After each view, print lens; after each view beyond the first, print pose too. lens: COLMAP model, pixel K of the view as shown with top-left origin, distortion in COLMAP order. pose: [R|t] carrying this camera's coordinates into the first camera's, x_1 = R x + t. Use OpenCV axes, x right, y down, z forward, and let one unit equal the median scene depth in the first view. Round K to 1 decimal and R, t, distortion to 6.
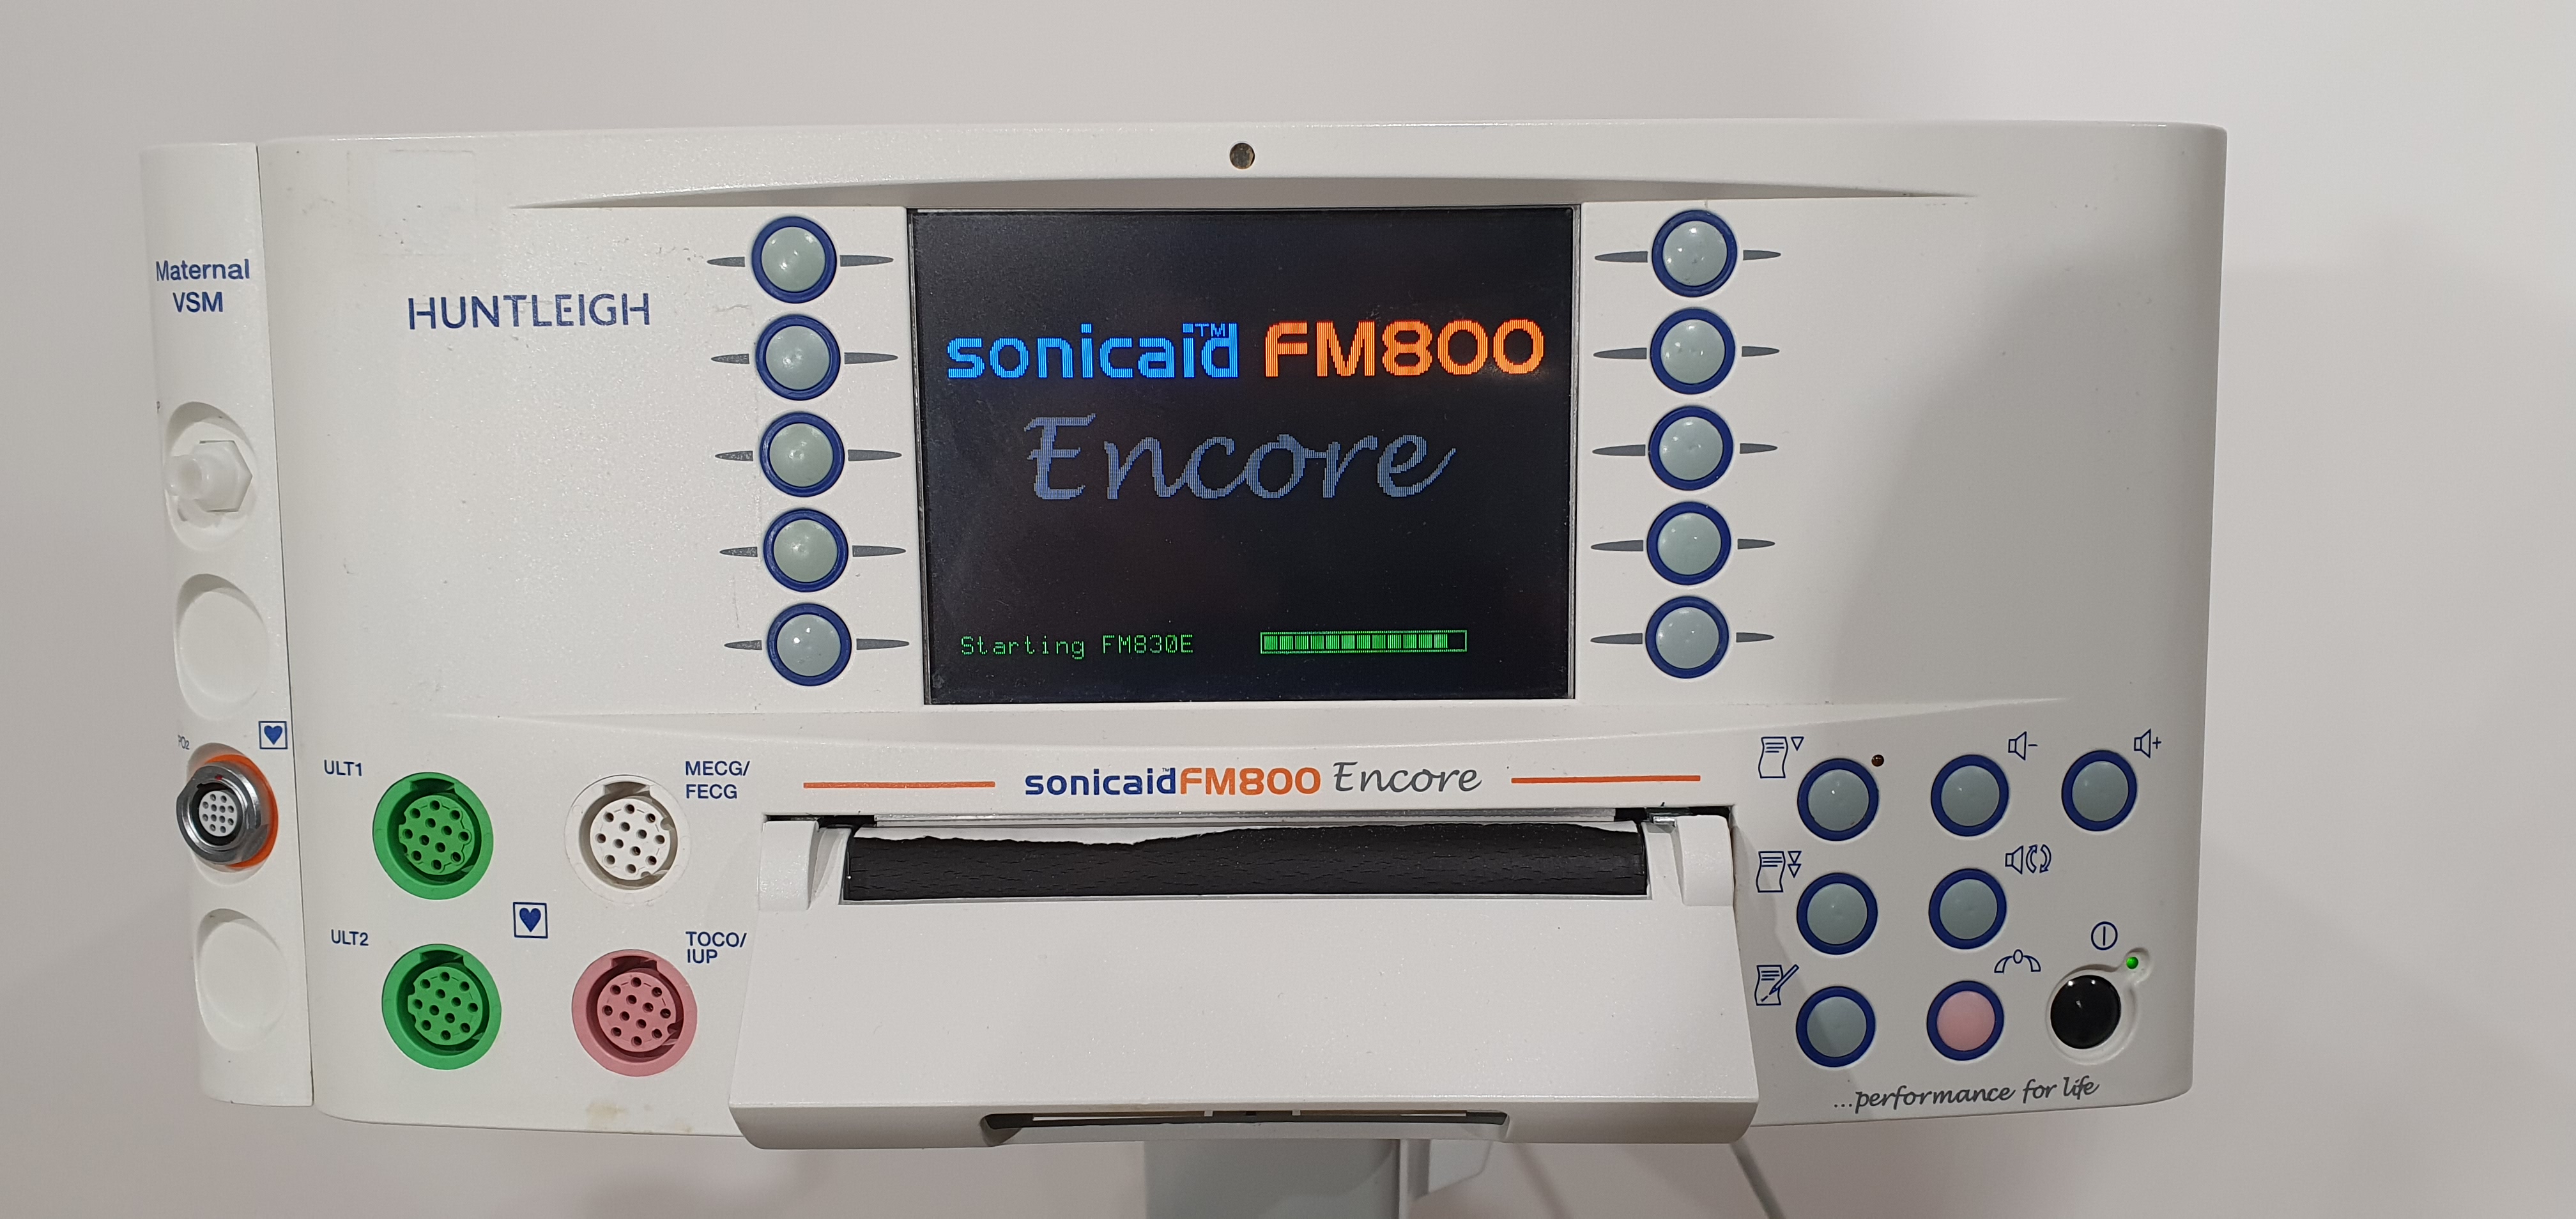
lens RADIAL K [[1937.2, 0, 1267.2], [0, 1937.2, 636.7], [0, 0, 1]] dist [0.001264, -0.058836]
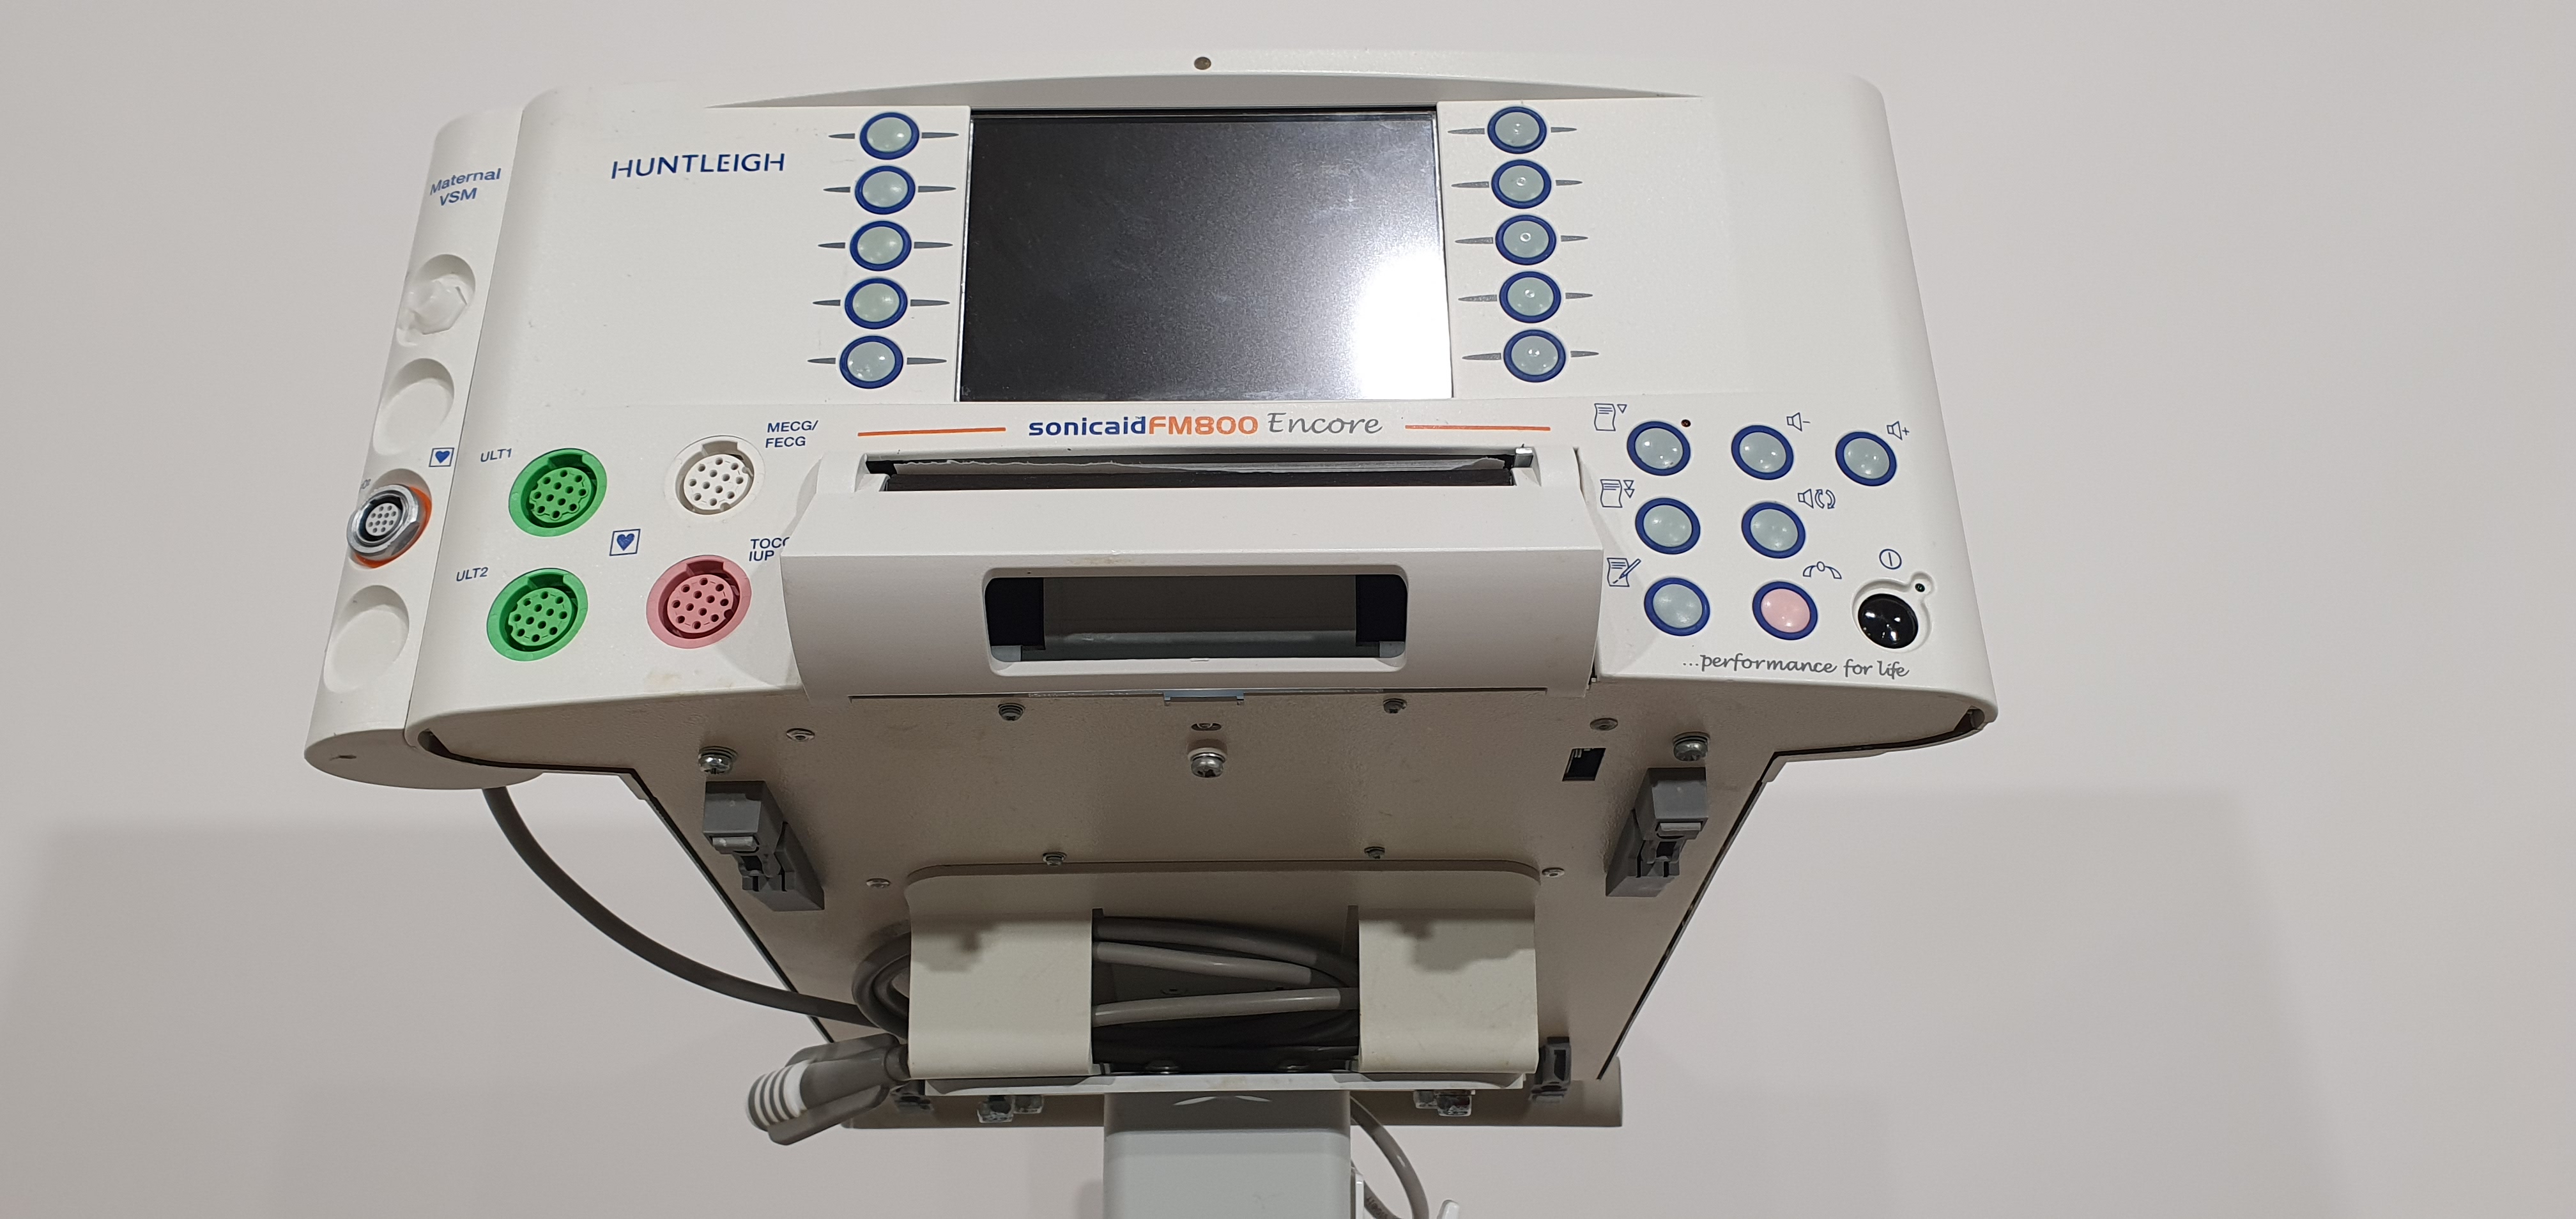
lens RADIAL K [[1937.2, 0, 1325.9], [0, 1937.2, 689.6], [0, 0, 1]] dist [0.001264, -0.058836]
pose [[0.999840, -0.010593, 0.014387, 0.052325], [0.016366, 0.866039, -0.499708, 0.866618], [-0.007166, 0.499864, 0.866074, -0.037109]]
